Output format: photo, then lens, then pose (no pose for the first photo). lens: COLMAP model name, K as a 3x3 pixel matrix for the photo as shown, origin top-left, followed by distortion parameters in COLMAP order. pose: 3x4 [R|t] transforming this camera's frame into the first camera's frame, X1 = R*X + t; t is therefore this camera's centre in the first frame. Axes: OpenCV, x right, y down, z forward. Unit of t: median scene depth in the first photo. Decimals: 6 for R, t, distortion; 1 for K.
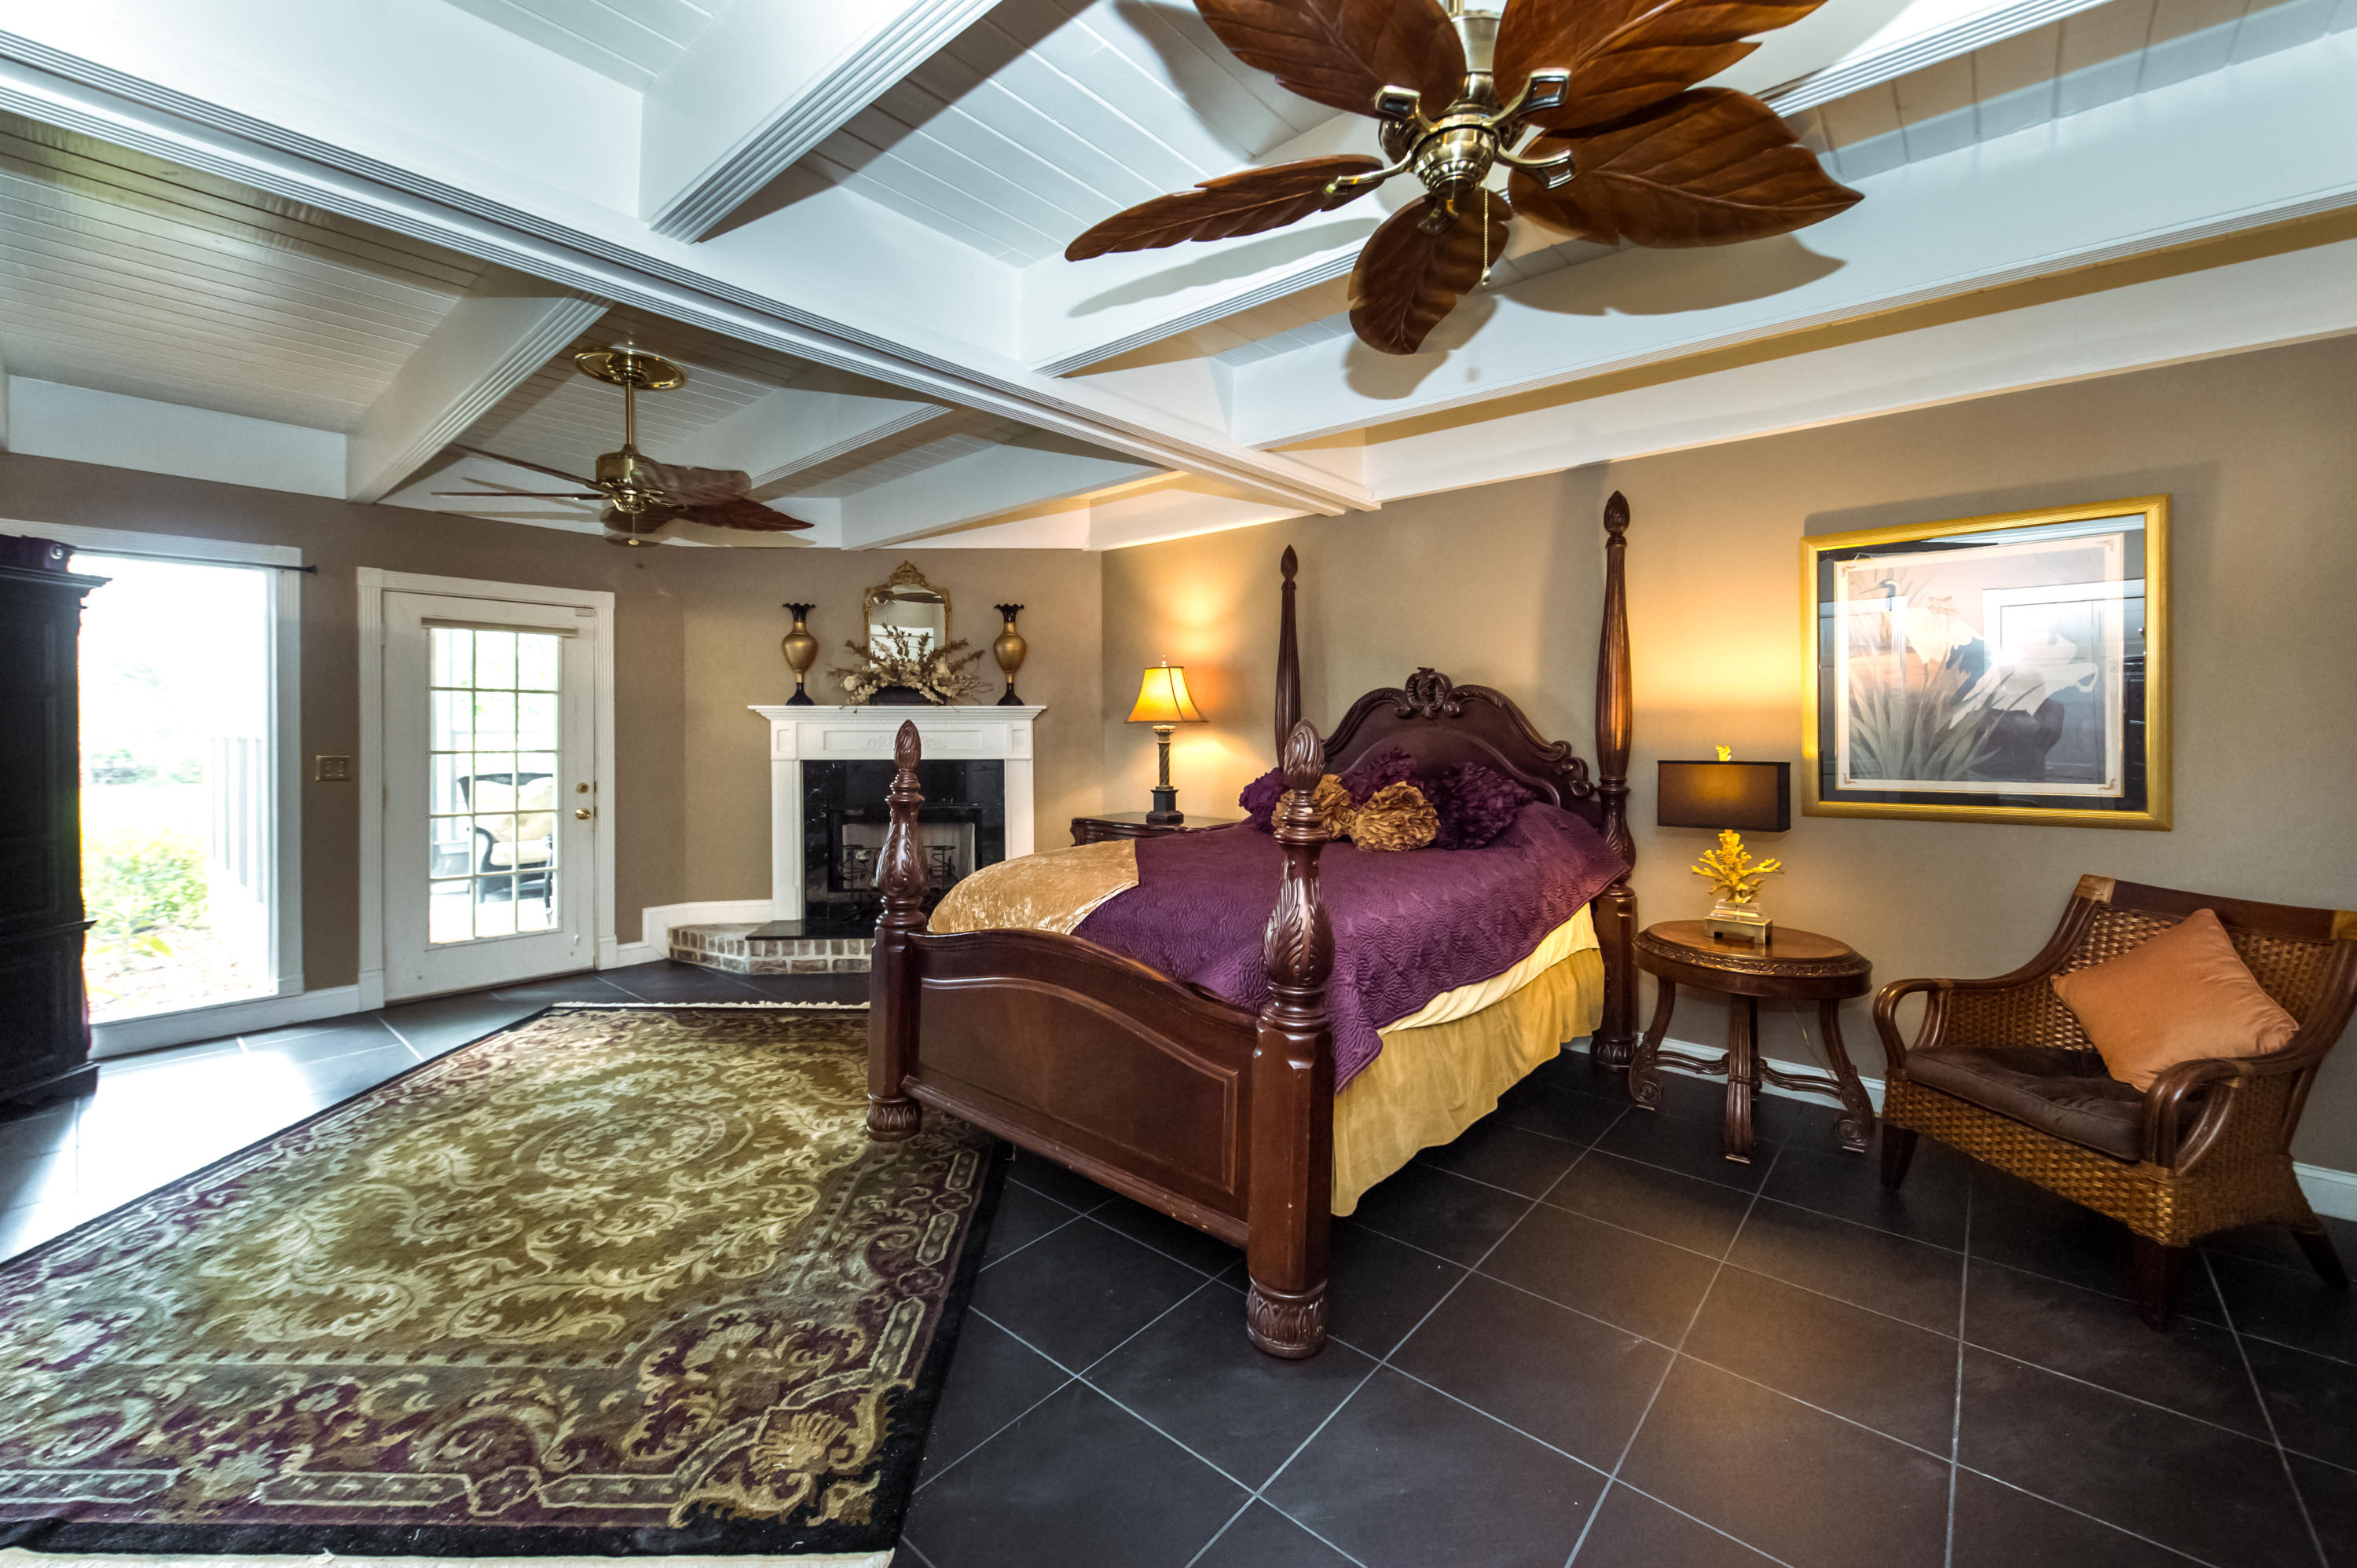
lens RADIAL K [[968.6, 0, 1171.3], [0, 968.6, 731.1], [0, 0, 1]] dist [0.016208, -0.003904]
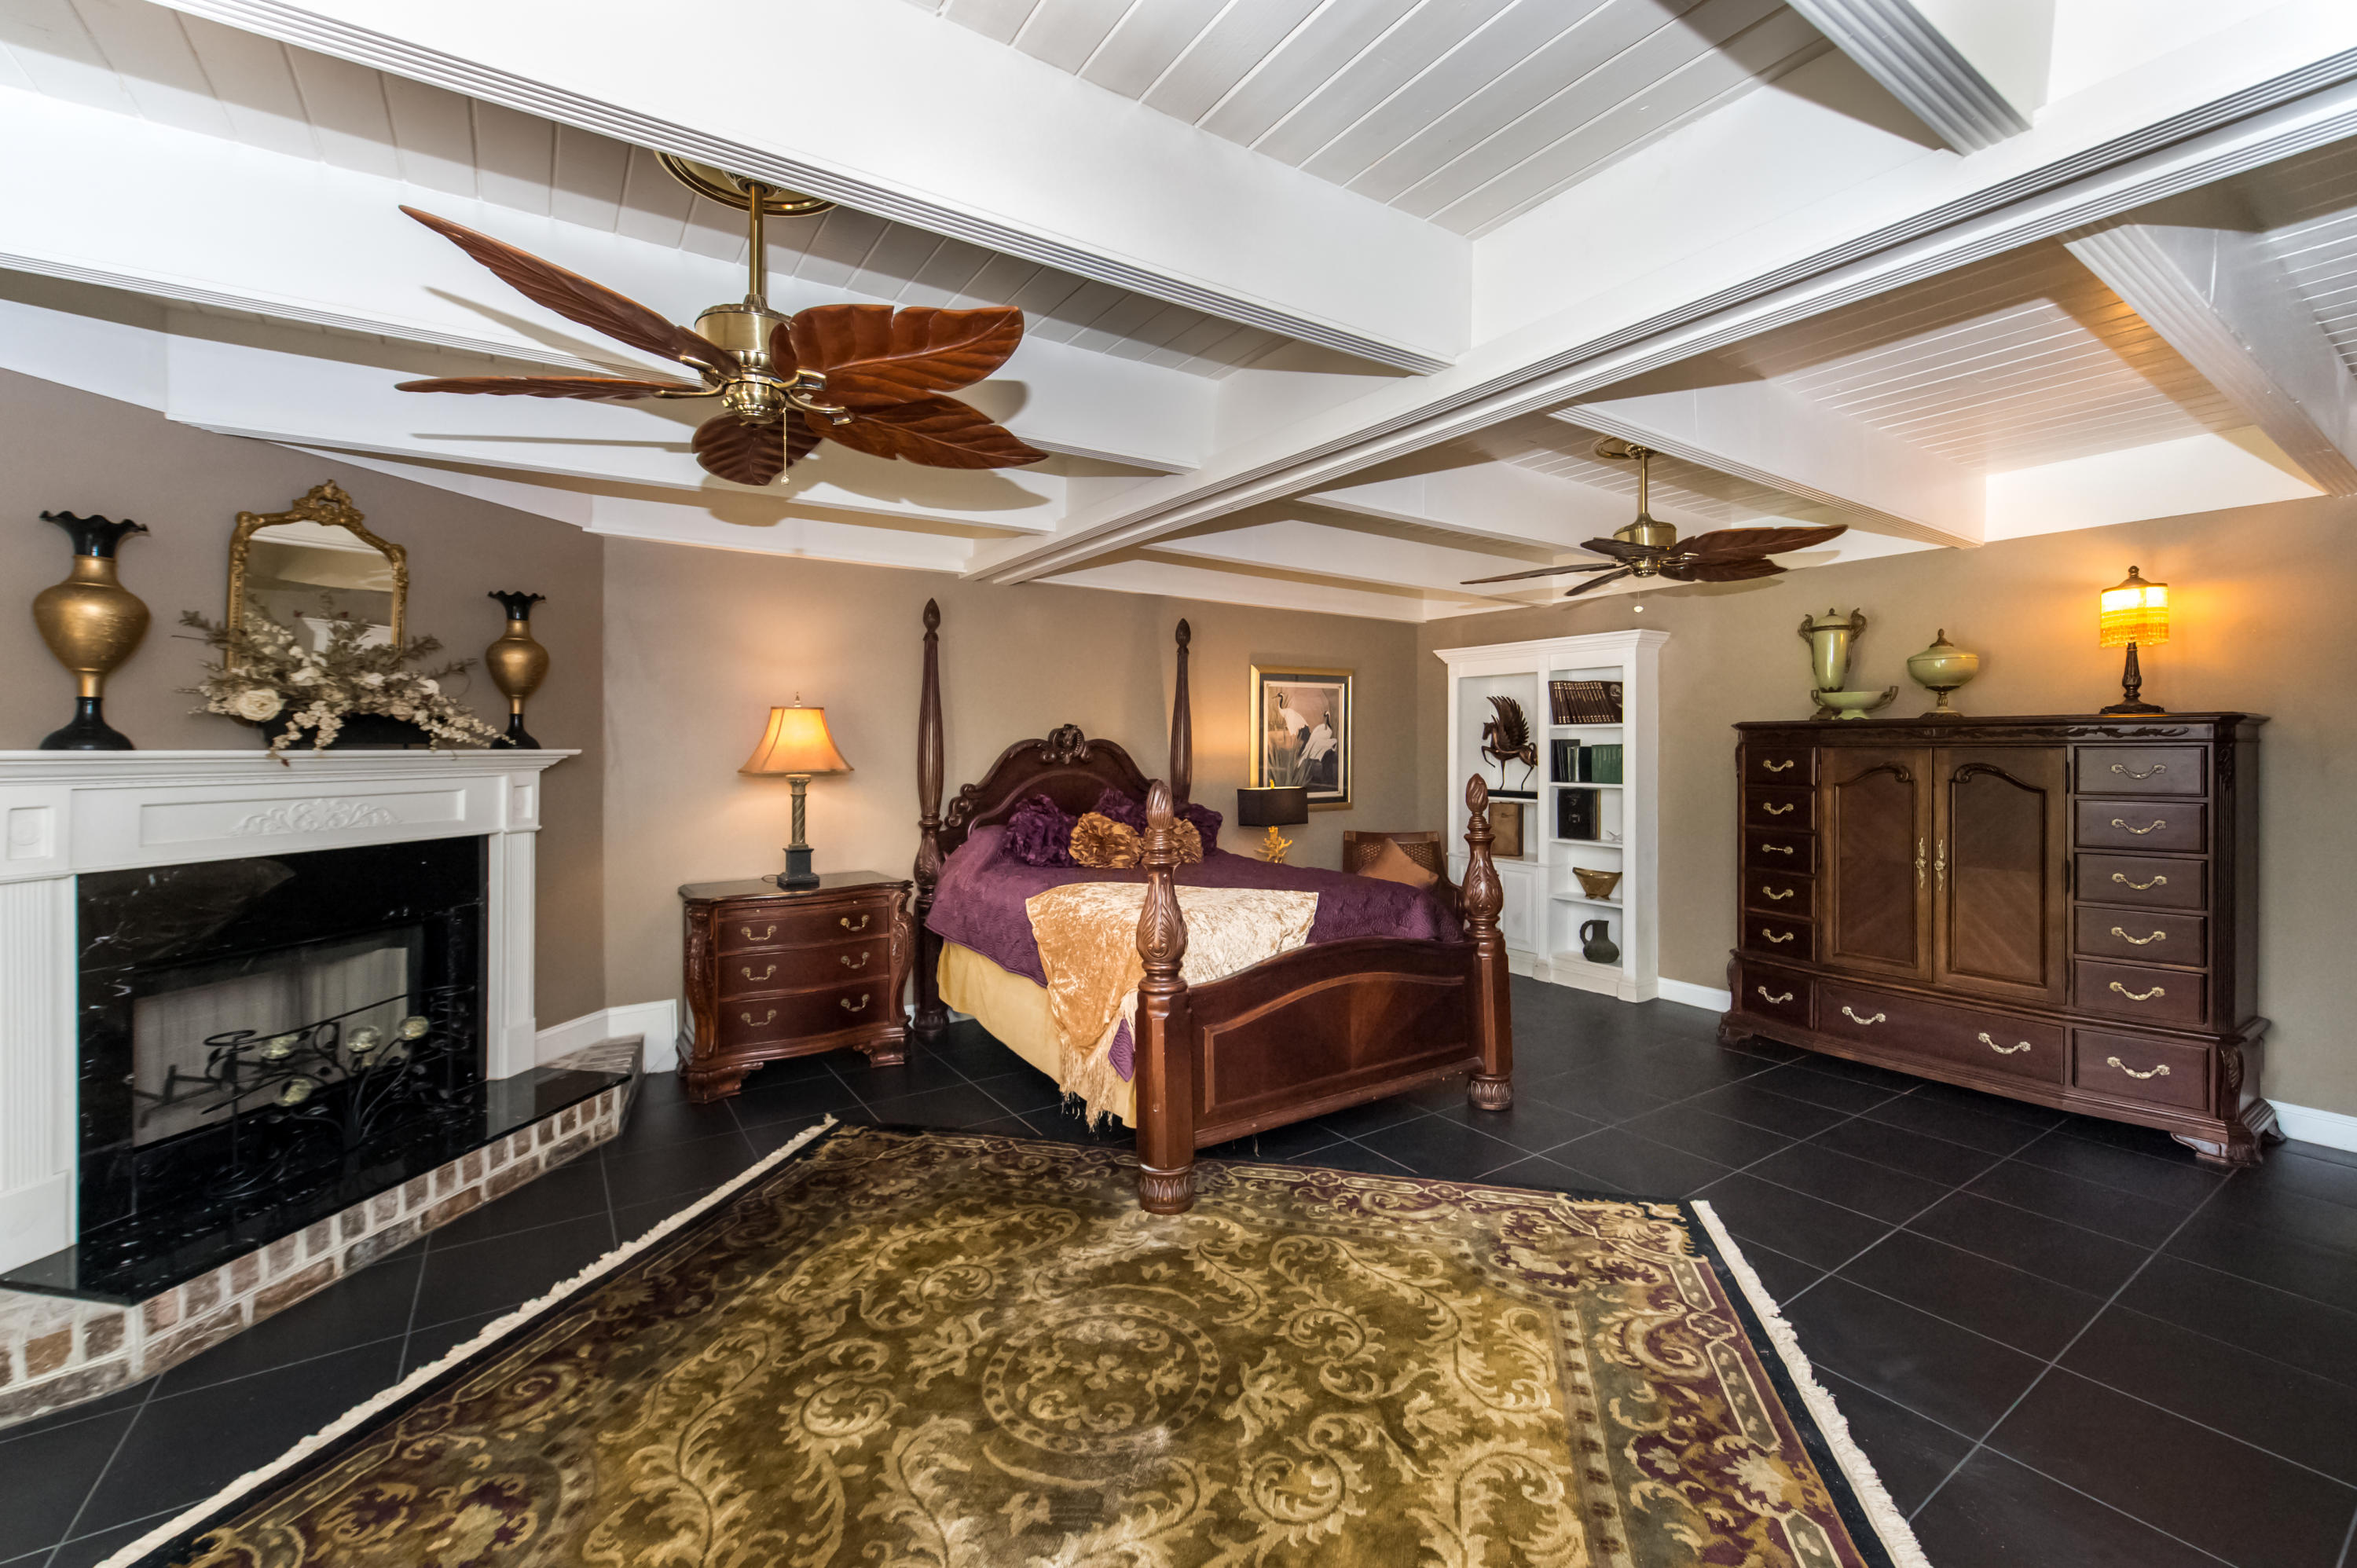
lens RADIAL K [[931.6, 0, 1169.9], [0, 931.6, 751.6], [0, 0, 1]] dist [0.011483, -0.000187]
pose [[0.259212, -0.005032, 0.965807, -1.129575], [0.004479, 0.999982, 0.004008, -0.042728], [-0.965810, 0.003287, 0.259230, 0.715989]]
